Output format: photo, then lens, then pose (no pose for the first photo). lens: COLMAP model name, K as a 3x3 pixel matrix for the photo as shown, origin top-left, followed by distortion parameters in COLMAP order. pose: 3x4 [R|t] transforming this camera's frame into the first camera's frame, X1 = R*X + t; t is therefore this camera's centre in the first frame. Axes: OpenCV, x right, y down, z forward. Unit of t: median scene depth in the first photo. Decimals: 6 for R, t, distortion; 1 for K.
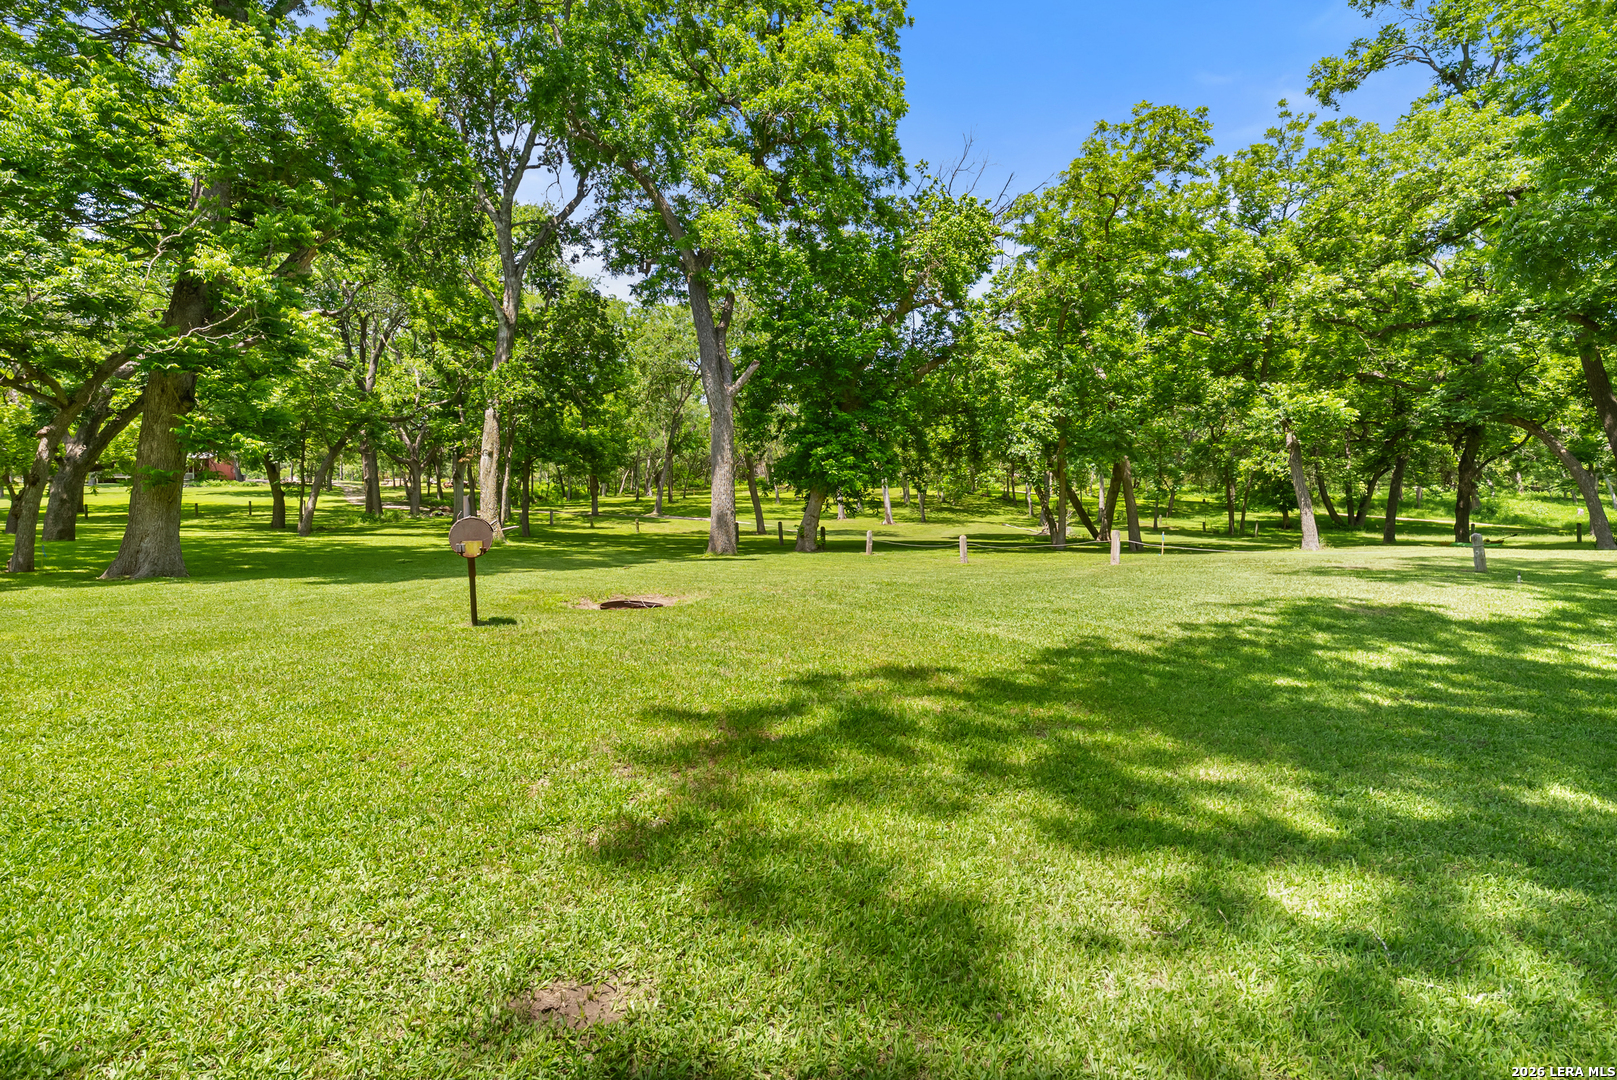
lens RADIAL K [[822.0, 0, 807.2], [0, 822.0, 543.4], [0, 0, 1]] dist [0.000680, 0.000169]
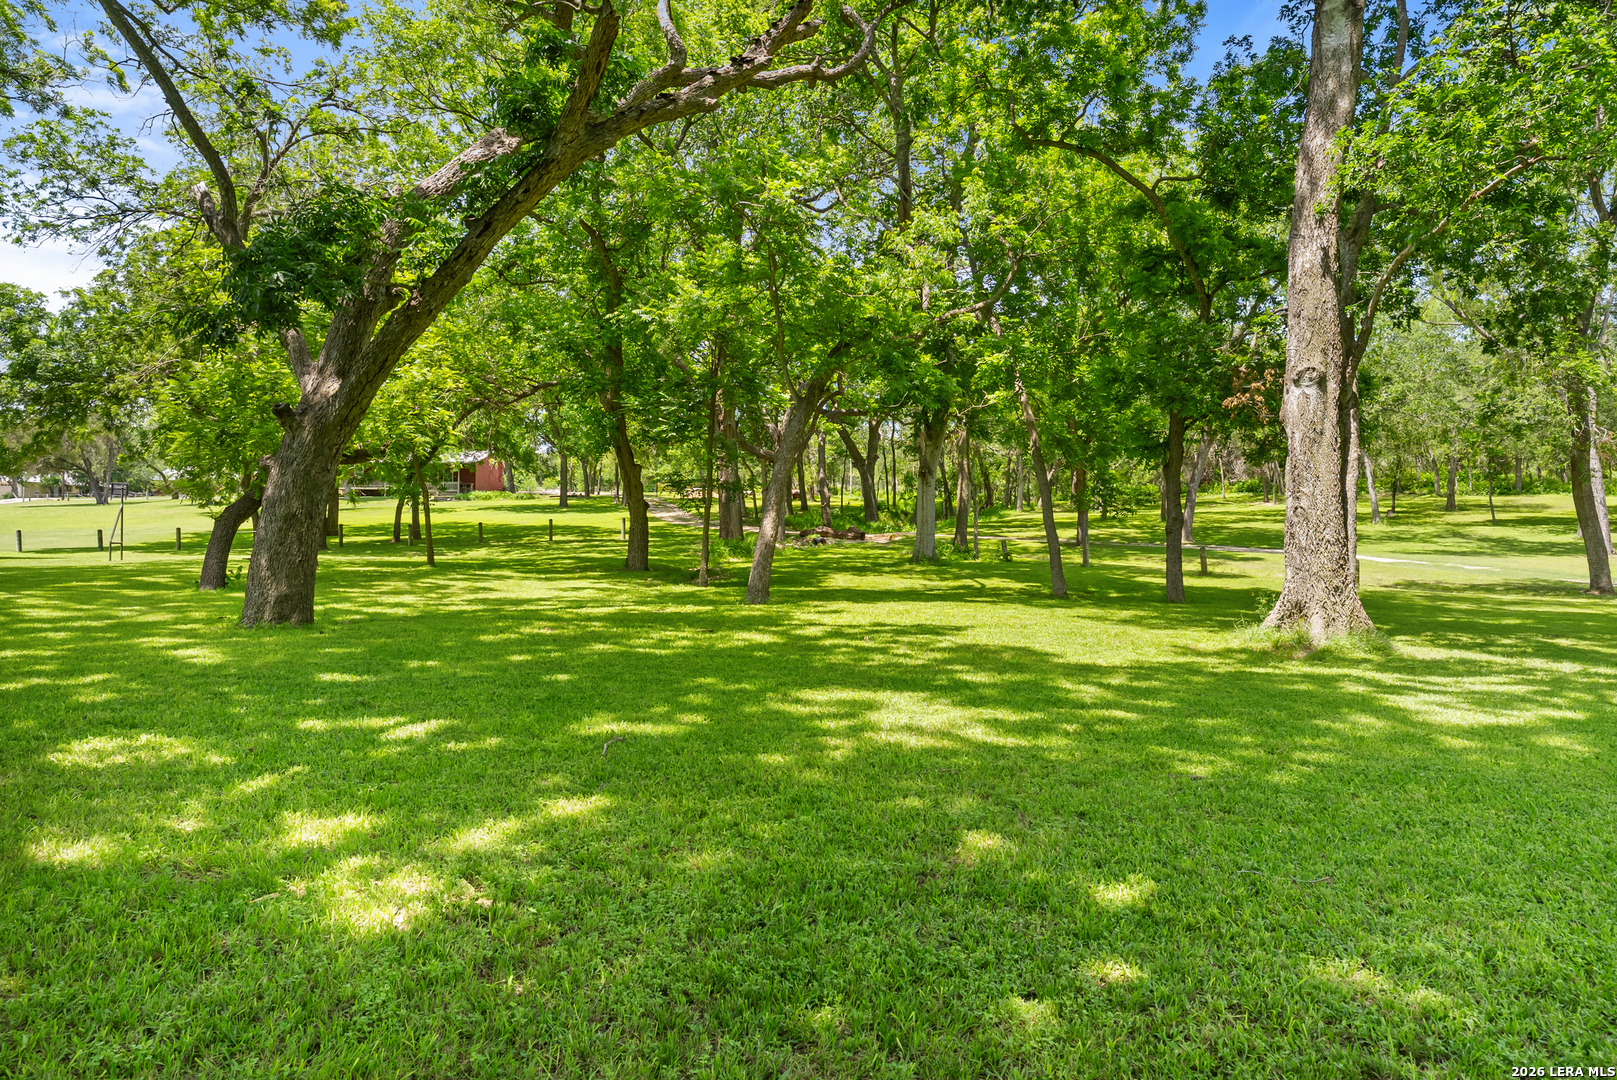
lens RADIAL K [[1071.9, 0, 802.0], [0, 1071.9, 541.3], [0, 0, 1]] dist [-0.001141, -0.000215]
pose [[0.951238, 0.006316, -0.308392, -0.214307], [-0.015951, 0.999460, -0.028732, -0.012545], [0.308044, 0.032250, 0.950825, 0.244919]]
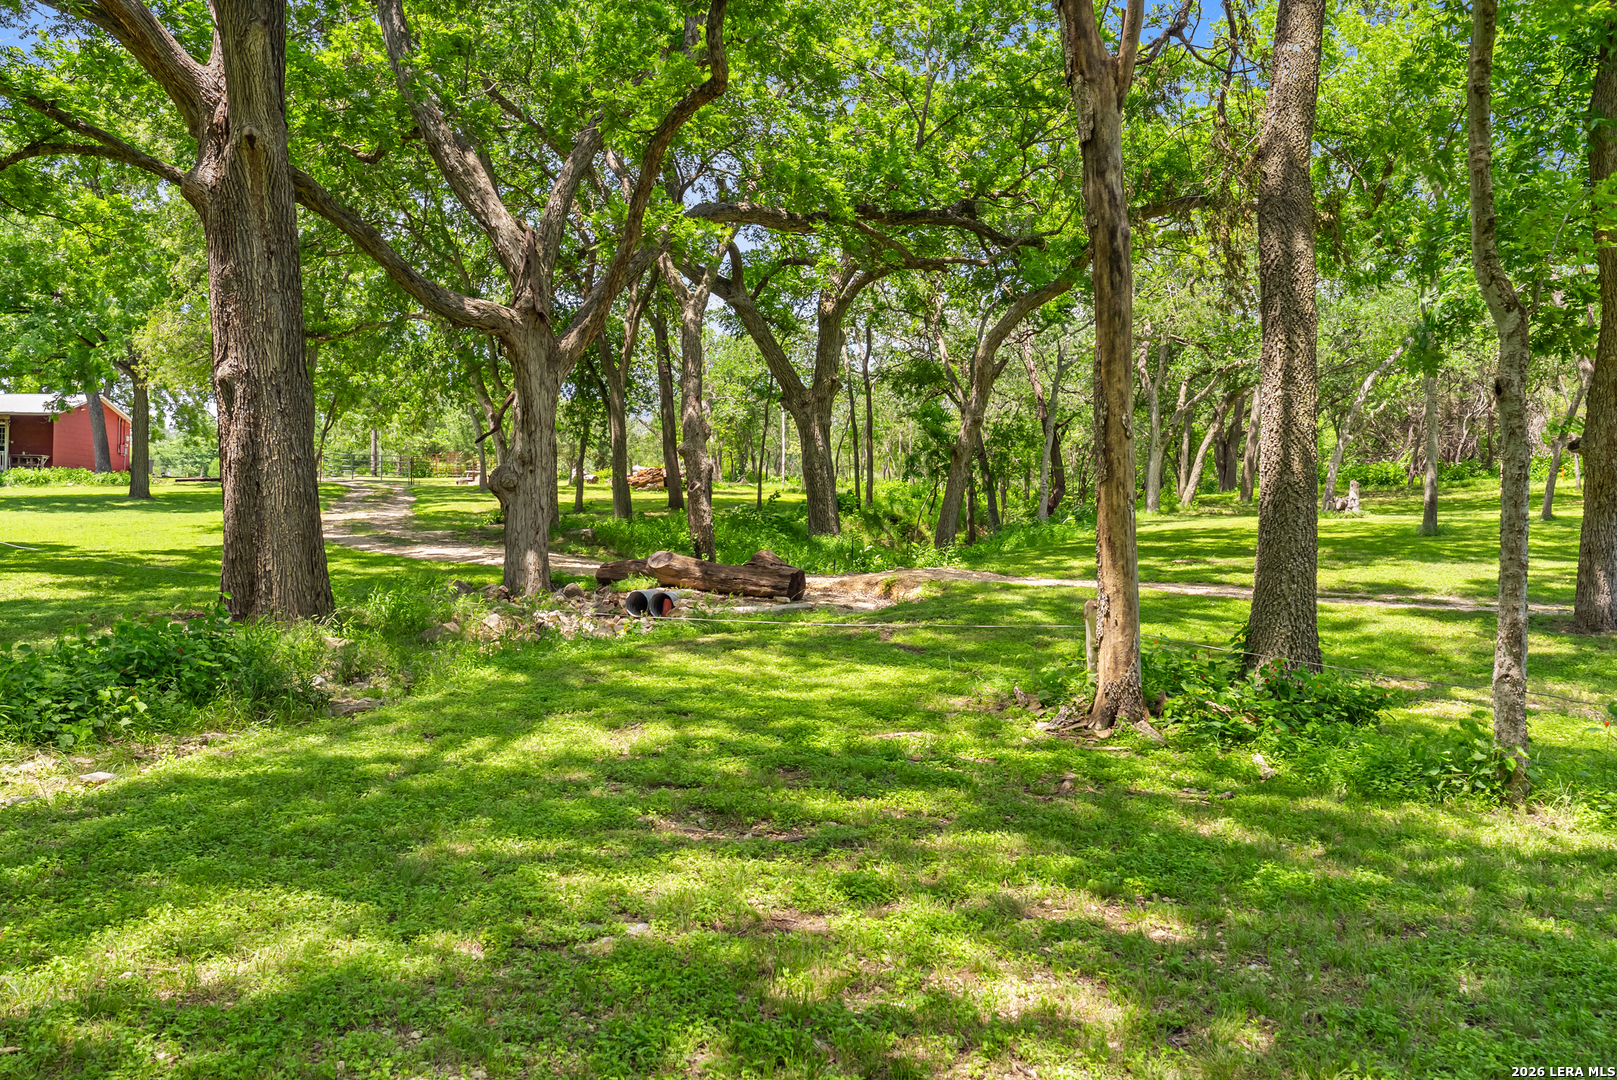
lens RADIAL K [[1395.4, 0, 811.0], [0, 1395.4, 547.4], [0, 0, 1]] dist [0.015549, 0.009436]
pose [[0.967413, 0.008803, -0.253049, -0.332984], [-0.019067, 0.999090, -0.038140, -0.036109], [0.252483, 0.041722, 0.966701, 0.706139]]
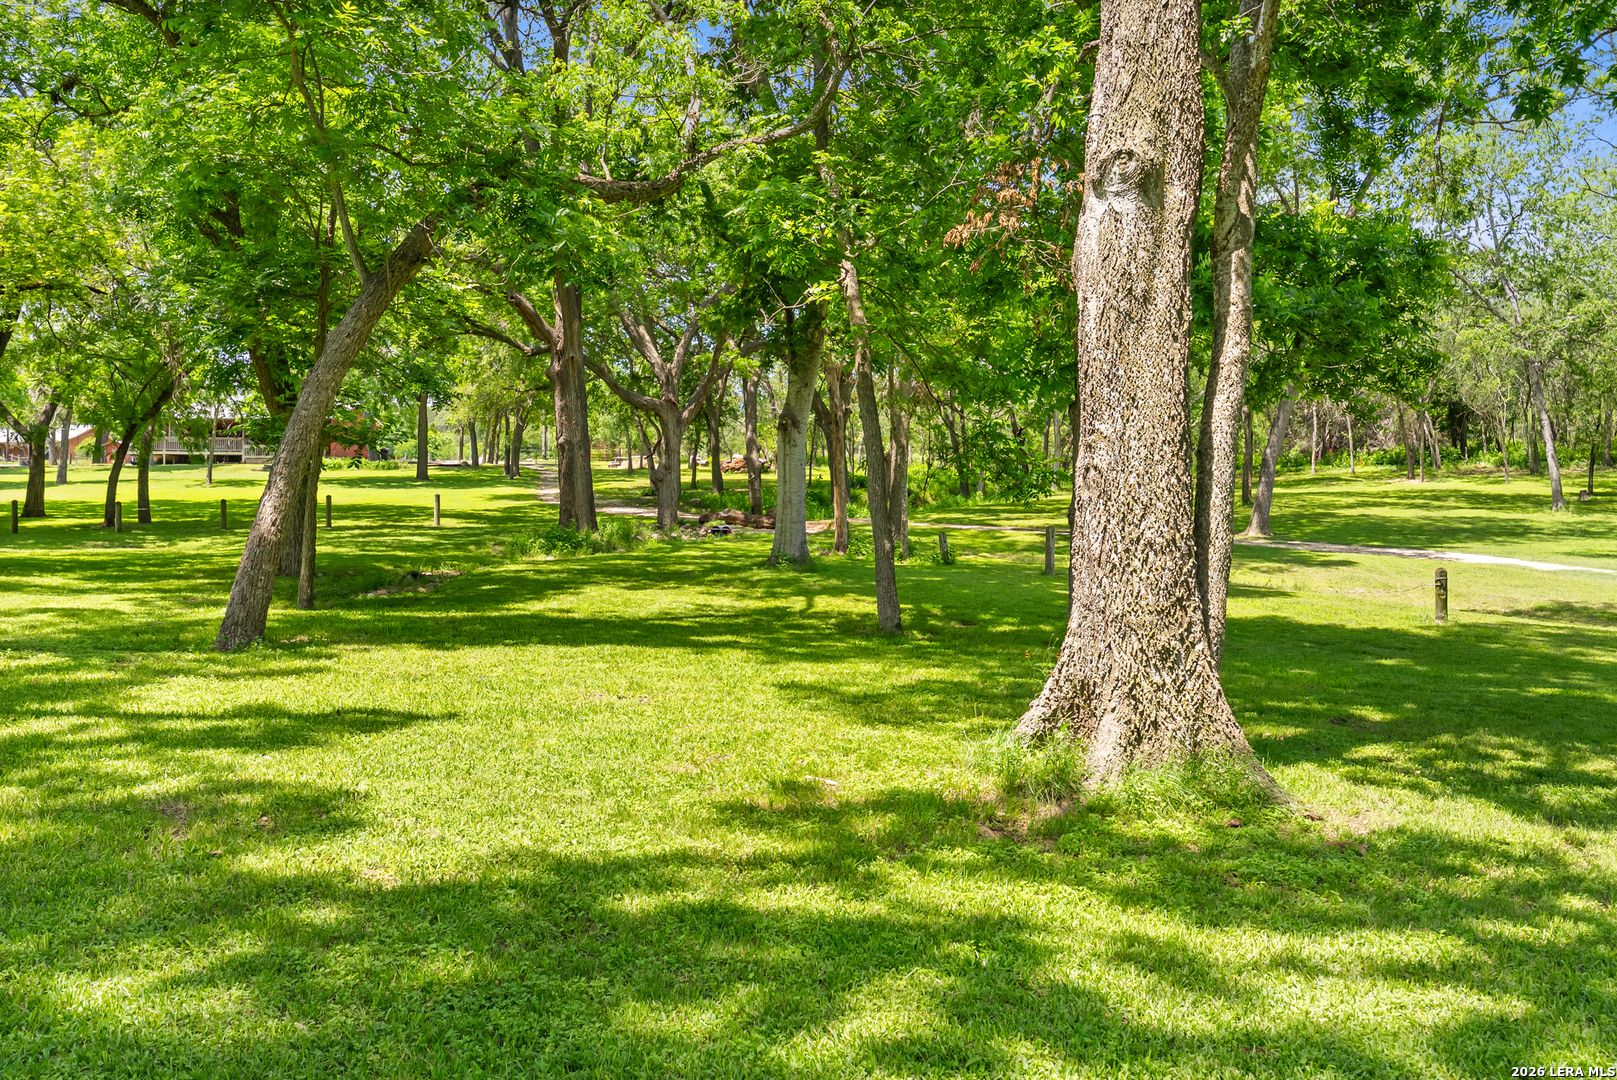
lens RADIAL K [[1395.4, 0, 807.4], [0, 1395.4, 533.0], [0, 0, 1]] dist [0.015549, 0.009436]
pose [[0.941695, 0.014373, -0.336161, -0.169378], [-0.024364, 0.999377, -0.025519, -0.017351], [0.335585, 0.032221, 0.941459, 0.351330]]
